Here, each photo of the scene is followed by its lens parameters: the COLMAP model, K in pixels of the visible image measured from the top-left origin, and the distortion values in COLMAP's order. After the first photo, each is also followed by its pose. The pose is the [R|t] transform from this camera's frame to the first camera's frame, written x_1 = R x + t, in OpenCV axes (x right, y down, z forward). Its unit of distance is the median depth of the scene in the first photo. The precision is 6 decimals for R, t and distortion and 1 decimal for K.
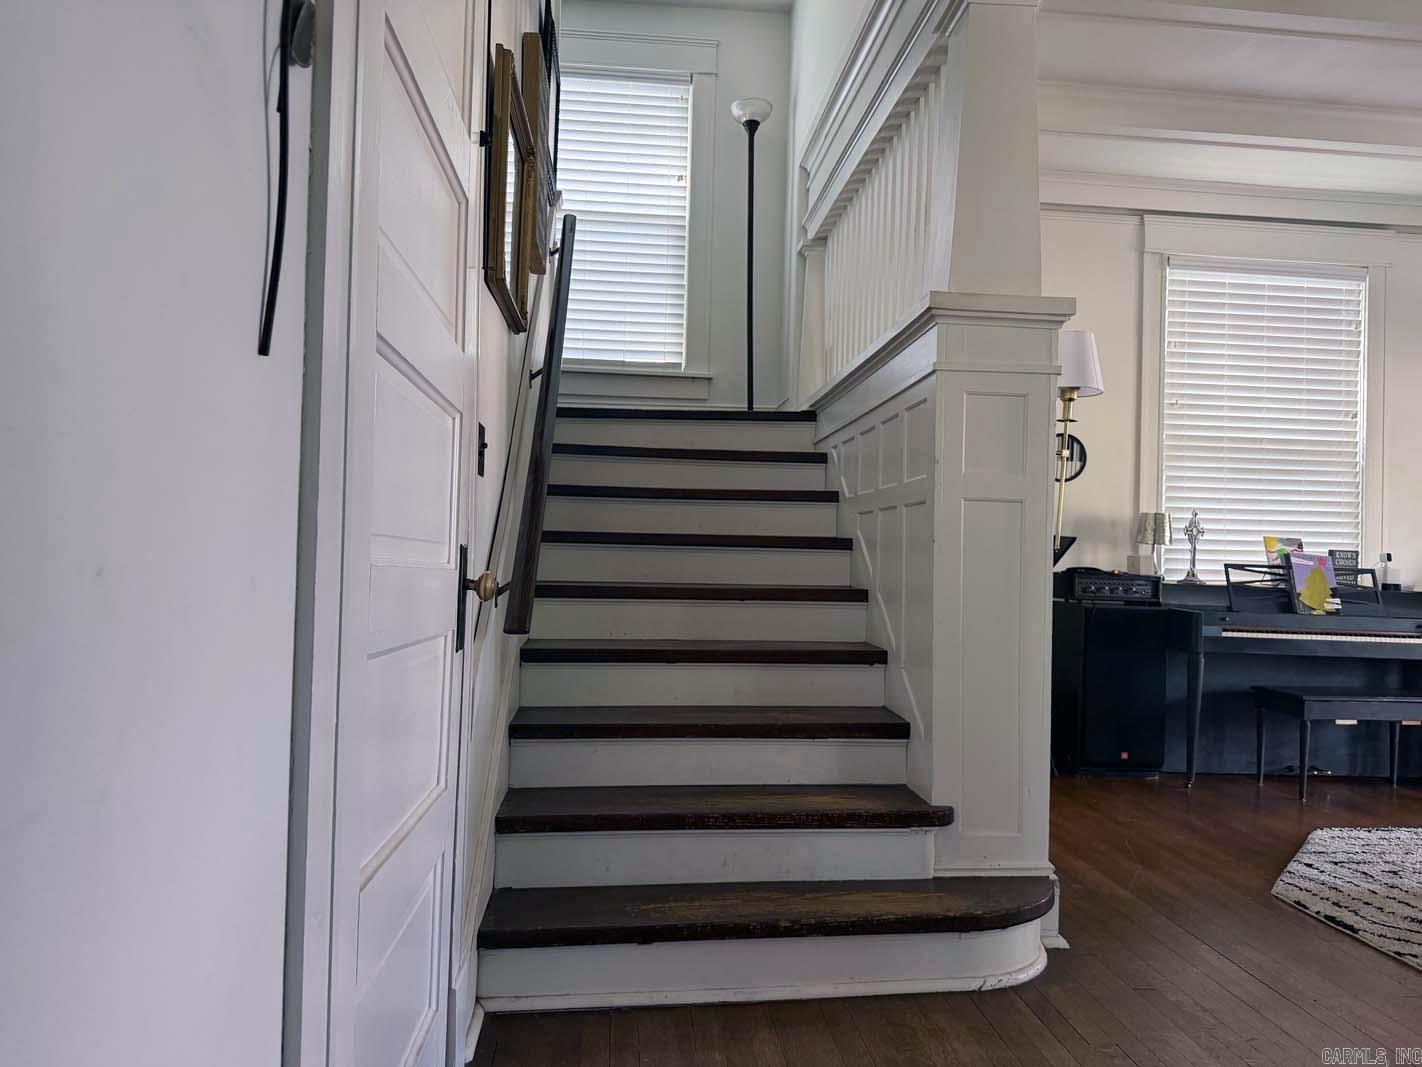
lens RADIAL K [[997.6, 0, 711.8], [0, 997.6, 537.5], [0, 0, 1]] dist [0.000096, -0.007468]
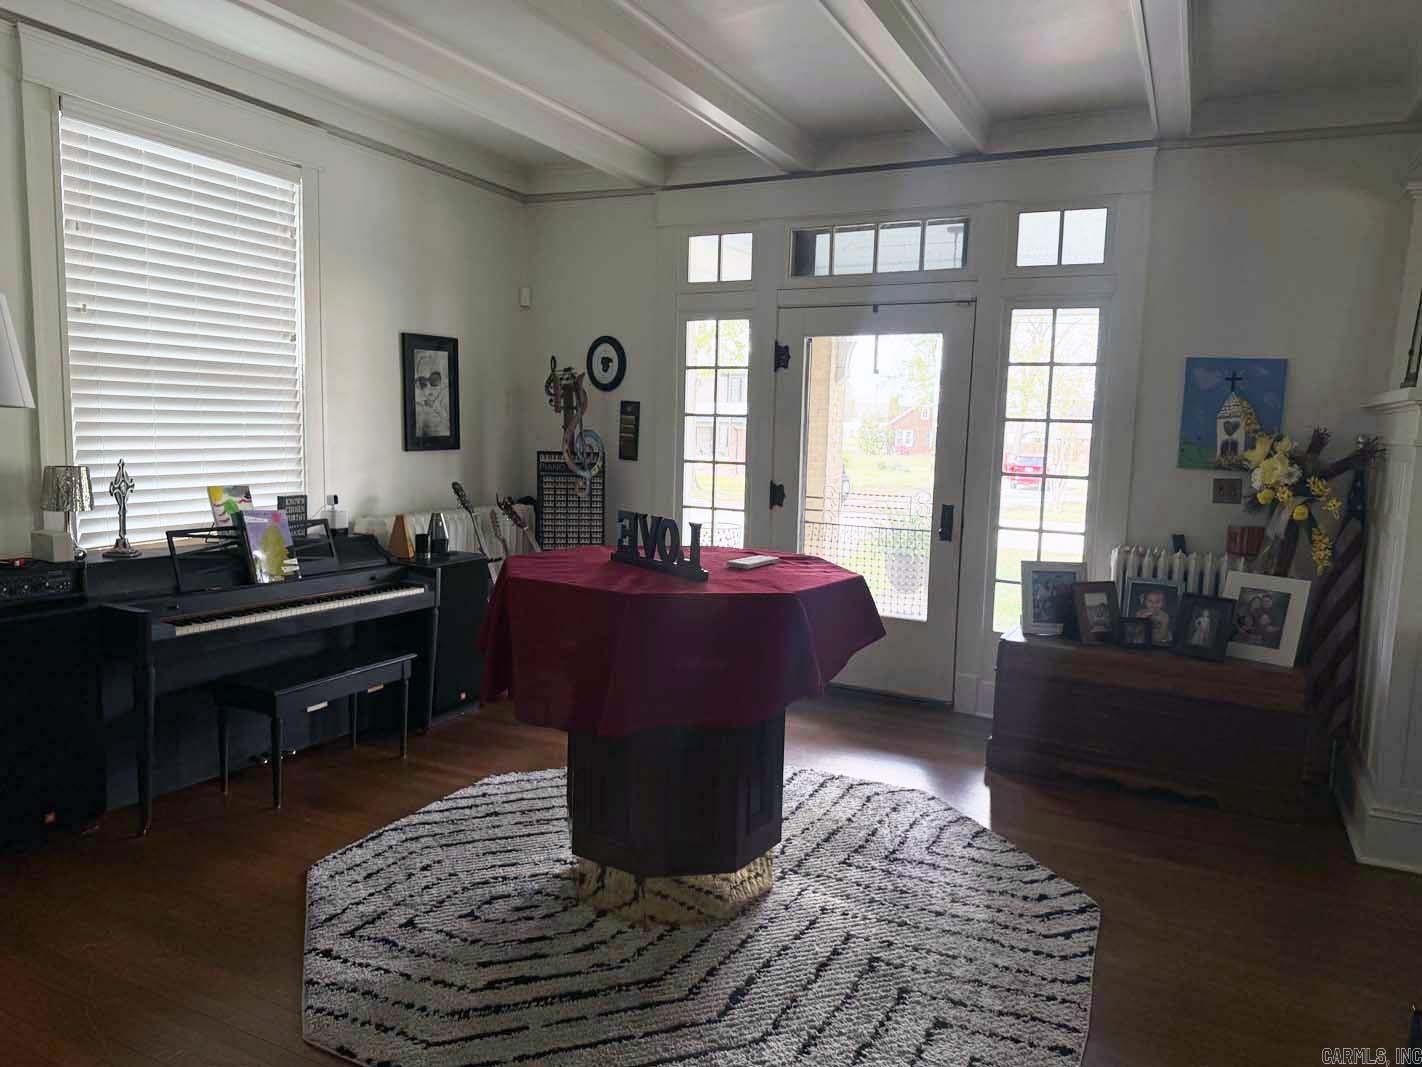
lens RADIAL K [[997.6, 0, 707.1], [0, 997.6, 544.7], [0, 0, 1]] dist [0.000096, -0.007468]
pose [[0.520738, -0.113299, 0.846165, 0.067721], [-0.030016, 0.988112, 0.150778, -0.092764], [-0.853189, -0.103914, 0.511146, 0.227556]]
